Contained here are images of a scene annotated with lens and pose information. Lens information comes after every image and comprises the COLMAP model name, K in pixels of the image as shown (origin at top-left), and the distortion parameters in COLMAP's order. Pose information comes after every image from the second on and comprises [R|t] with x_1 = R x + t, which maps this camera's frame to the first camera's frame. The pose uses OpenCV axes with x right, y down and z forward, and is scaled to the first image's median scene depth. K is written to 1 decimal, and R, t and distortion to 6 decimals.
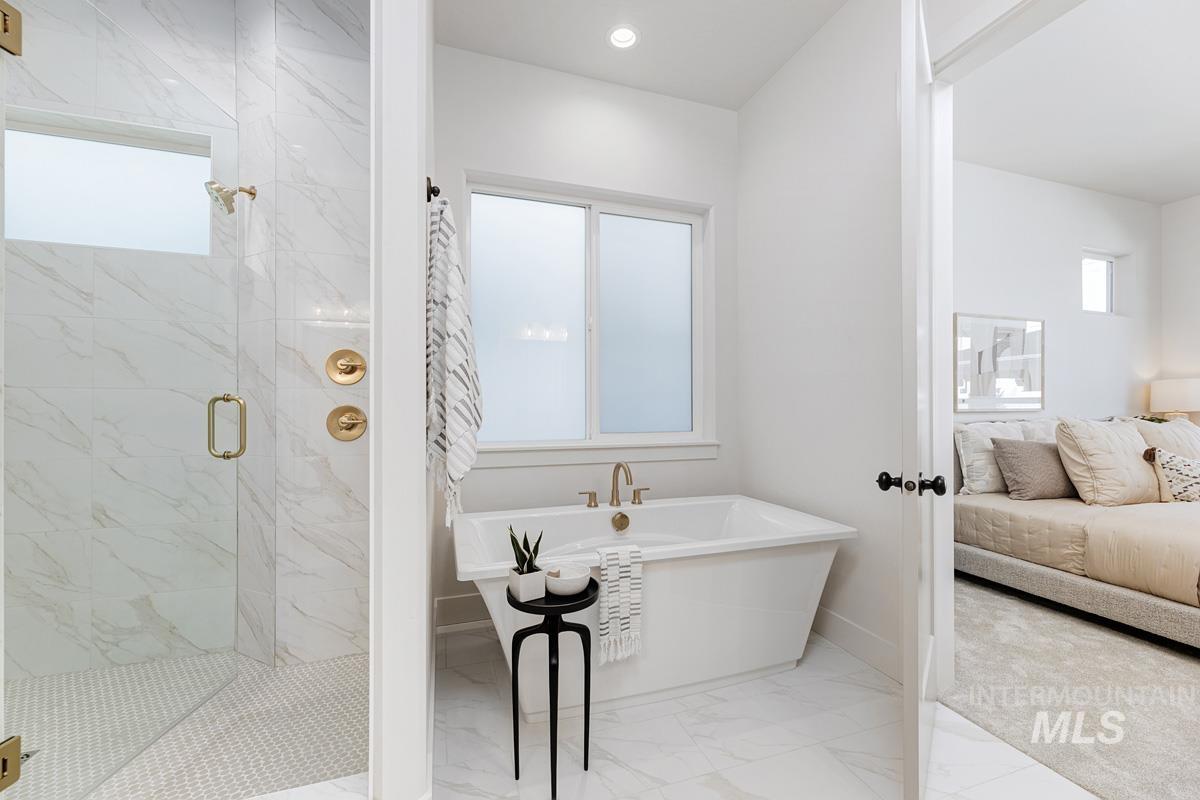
lens RADIAL K [[485.6, 0, 602.1], [0, 485.6, 399.6], [0, 0, 1]] dist [0.003669, 0.000200]
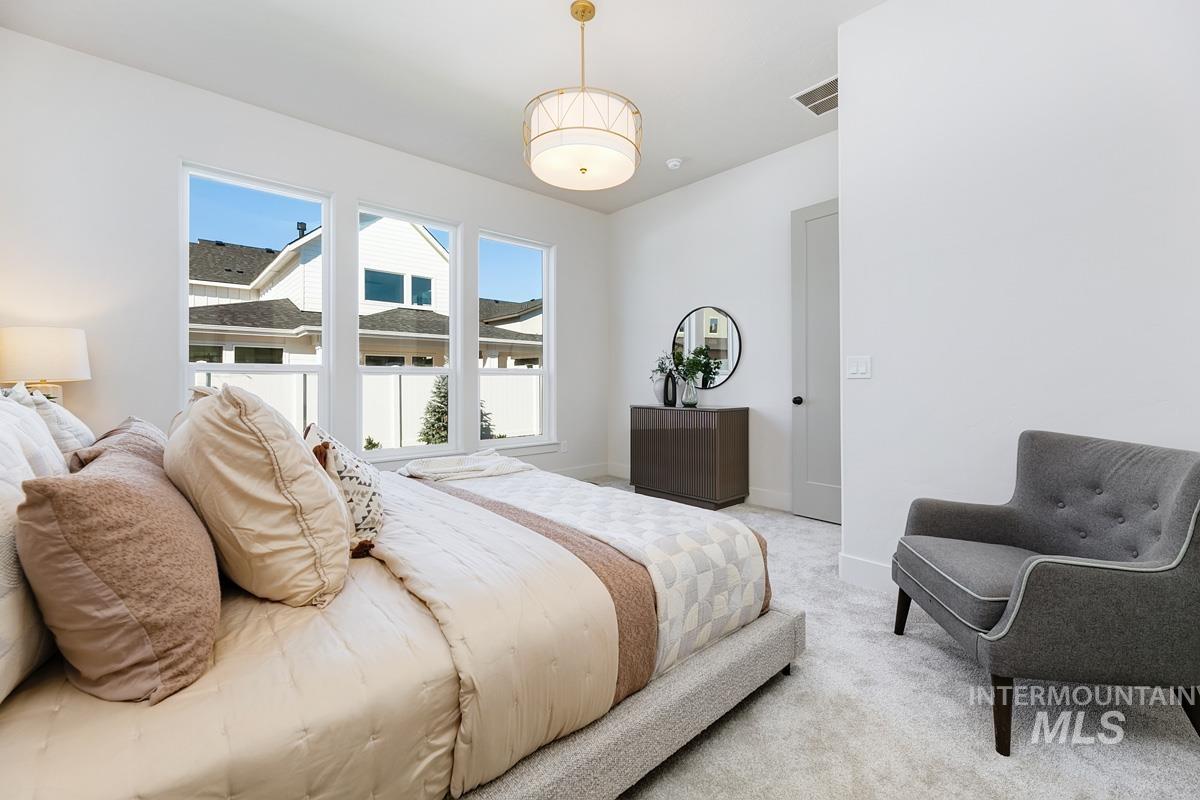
lens RADIAL K [[485.6, 0, 599.8], [0, 485.6, 390.5], [0, 0, 1]] dist [0.003669, 0.000200]
pose [[-0.384329, -0.009509, 0.923147, 0.536776], [-0.006812, 0.999949, 0.007464, 0.036540], [-0.923171, -0.003420, -0.384374, 0.922462]]
